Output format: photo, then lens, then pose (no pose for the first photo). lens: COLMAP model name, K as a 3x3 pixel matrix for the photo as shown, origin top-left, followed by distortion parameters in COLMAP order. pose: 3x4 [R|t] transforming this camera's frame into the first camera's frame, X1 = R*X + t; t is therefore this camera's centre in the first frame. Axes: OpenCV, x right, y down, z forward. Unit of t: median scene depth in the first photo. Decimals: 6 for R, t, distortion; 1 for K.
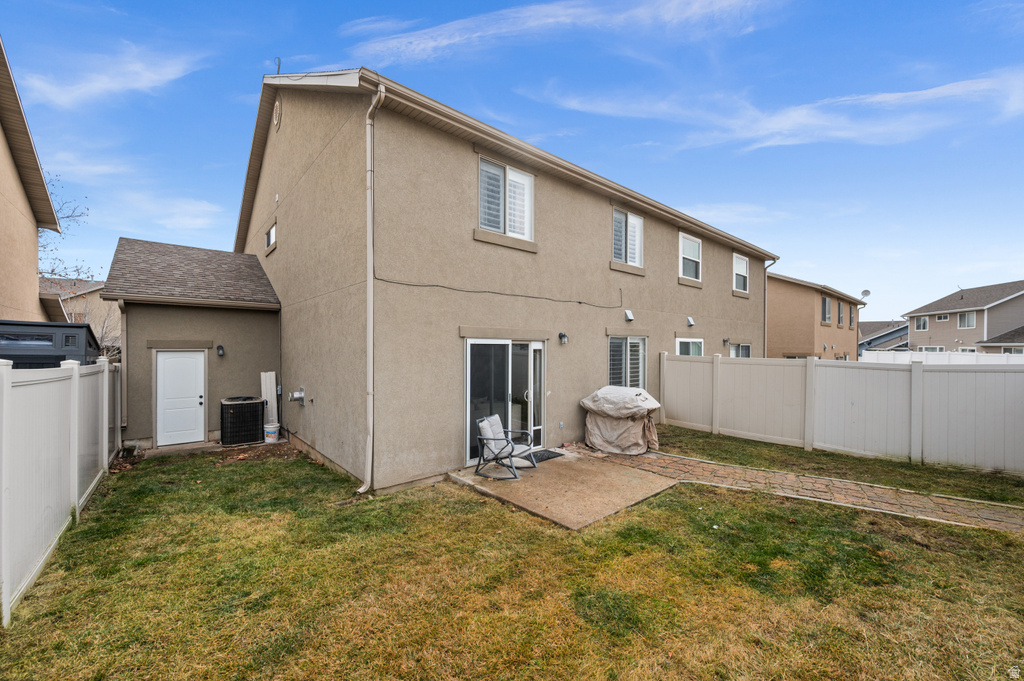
lens RADIAL K [[408.4, 0, 514.5], [0, 408.4, 349.5], [0, 0, 1]] dist [0.011227, 0.000538]
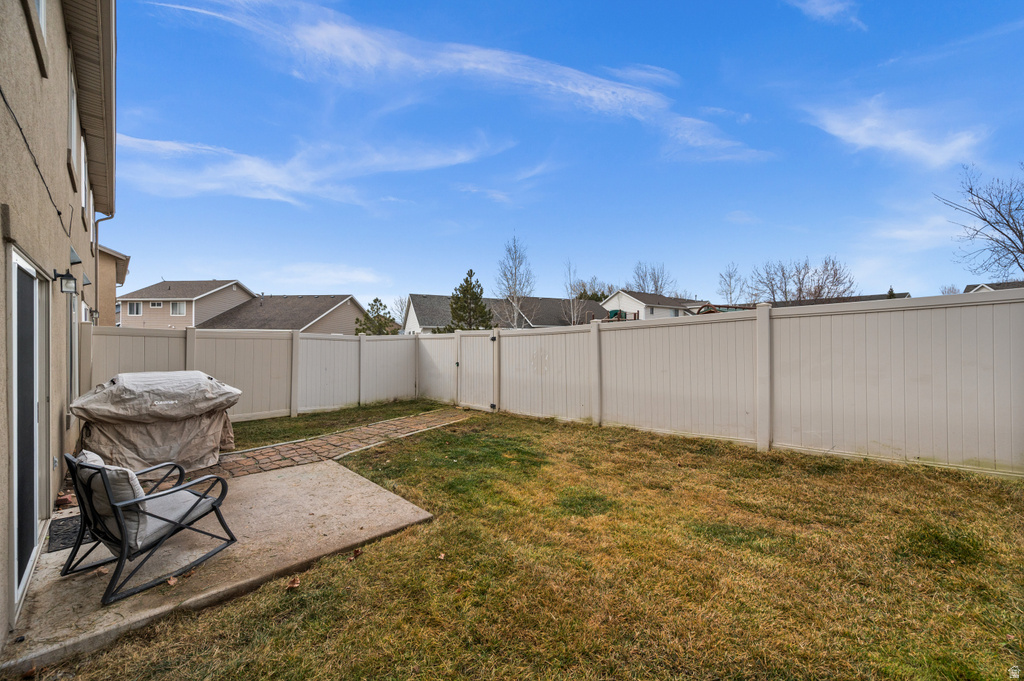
lens RADIAL K [[408.4, 0, 515.1], [0, 408.4, 342.1], [0, 0, 1]] dist [0.011227, 0.000538]
pose [[-0.069123, -0.006764, 0.997585, -0.436558], [-0.004033, 0.999971, 0.006501, 0.042303], [-0.997600, -0.003574, -0.069148, 0.539300]]
